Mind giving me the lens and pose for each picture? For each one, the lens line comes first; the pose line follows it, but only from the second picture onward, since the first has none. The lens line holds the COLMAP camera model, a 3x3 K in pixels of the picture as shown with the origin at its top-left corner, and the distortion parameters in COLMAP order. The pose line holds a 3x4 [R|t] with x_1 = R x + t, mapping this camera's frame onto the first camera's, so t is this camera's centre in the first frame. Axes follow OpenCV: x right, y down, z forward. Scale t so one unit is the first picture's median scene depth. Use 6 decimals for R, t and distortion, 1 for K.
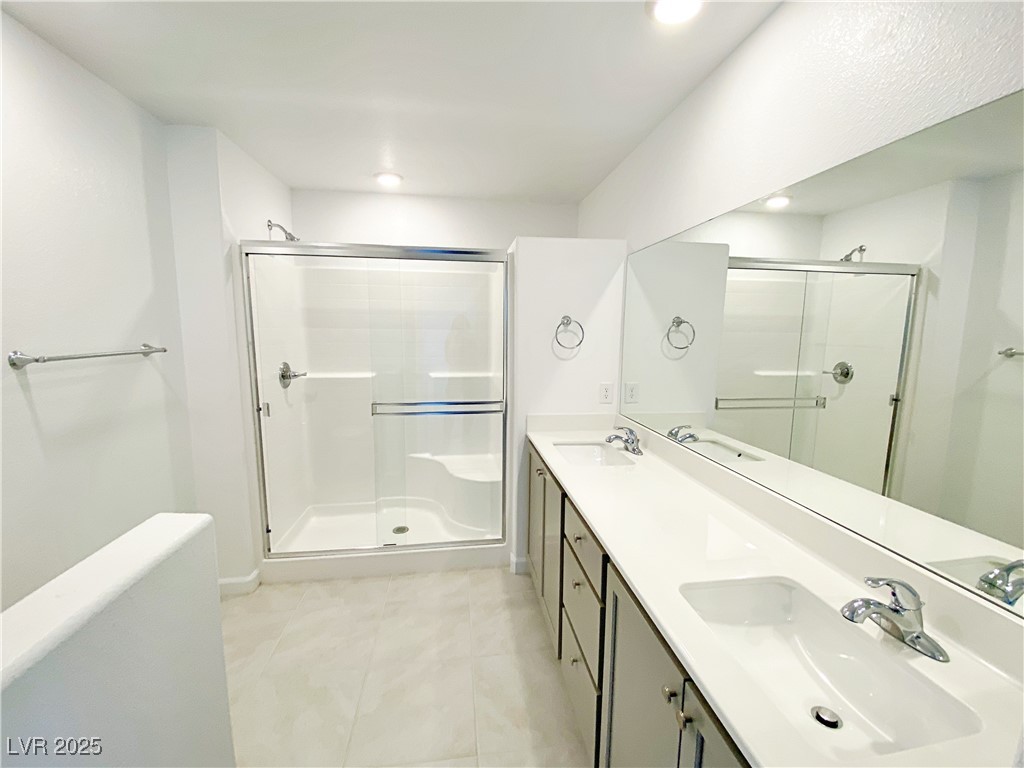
lens RADIAL K [[426.6, 0, 511.6], [0, 426.6, 386.0], [0, 0, 1]] dist [0.037130, -0.026230]
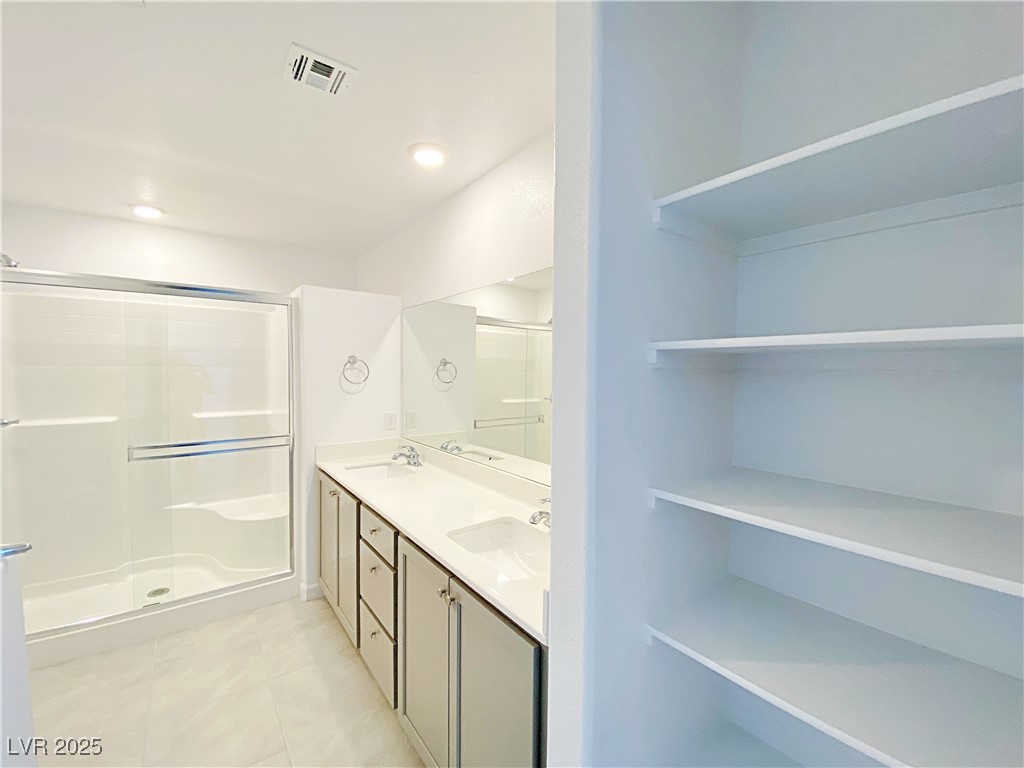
lens RADIAL K [[426.6, 0, 511.6], [0, 426.6, 386.0], [0, 0, 1]] dist [0.037130, -0.026230]
pose [[0.874096, -0.017361, 0.485443, -0.059140], [0.061787, 0.995217, -0.075662, 0.030801], [-0.481808, 0.096130, 0.870988, -0.207133]]
